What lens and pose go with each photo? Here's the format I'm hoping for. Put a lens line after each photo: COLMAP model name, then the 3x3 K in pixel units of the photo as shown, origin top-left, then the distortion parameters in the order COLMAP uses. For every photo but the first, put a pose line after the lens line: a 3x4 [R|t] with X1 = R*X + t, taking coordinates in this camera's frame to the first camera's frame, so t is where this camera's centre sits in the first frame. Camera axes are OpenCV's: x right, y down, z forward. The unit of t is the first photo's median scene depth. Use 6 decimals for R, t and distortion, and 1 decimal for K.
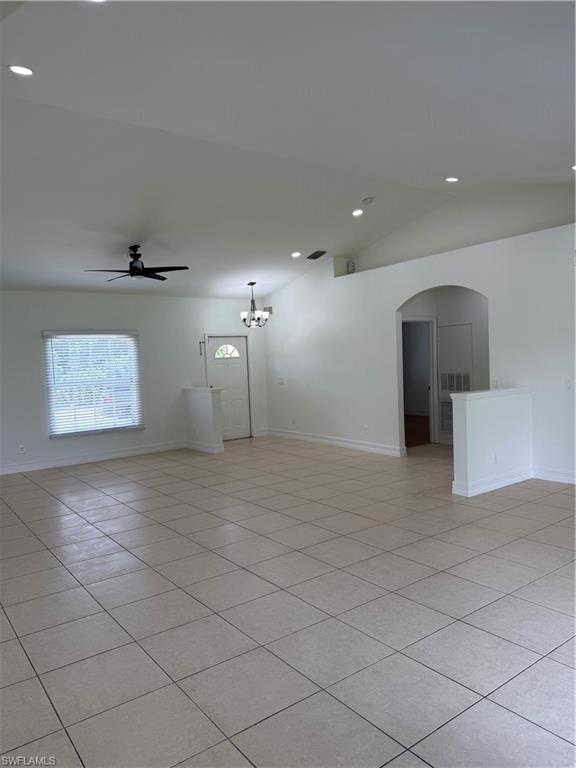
lens RADIAL K [[542.8, 0, 288.3], [0, 542.8, 384.6], [0, 0, 1]] dist [0.064278, -0.003572]
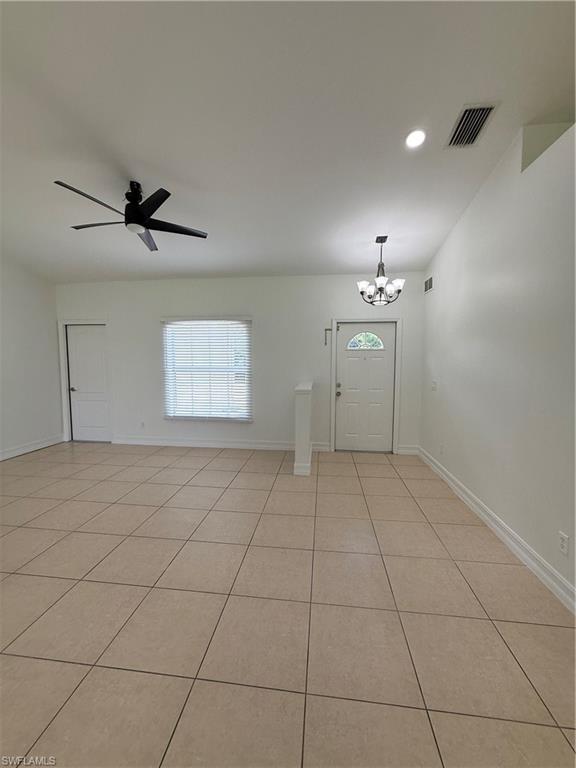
lens RADIAL K [[308.7, 0, 288.4], [0, 308.7, 383.0], [0, 0, 1]] dist [0.002382, 0.000053]
pose [[0.728565, 0.095398, -0.678301, 0.122088], [-0.068008, 0.995436, 0.066953, -0.024375], [0.681592, -0.002649, 0.731728, 0.618298]]
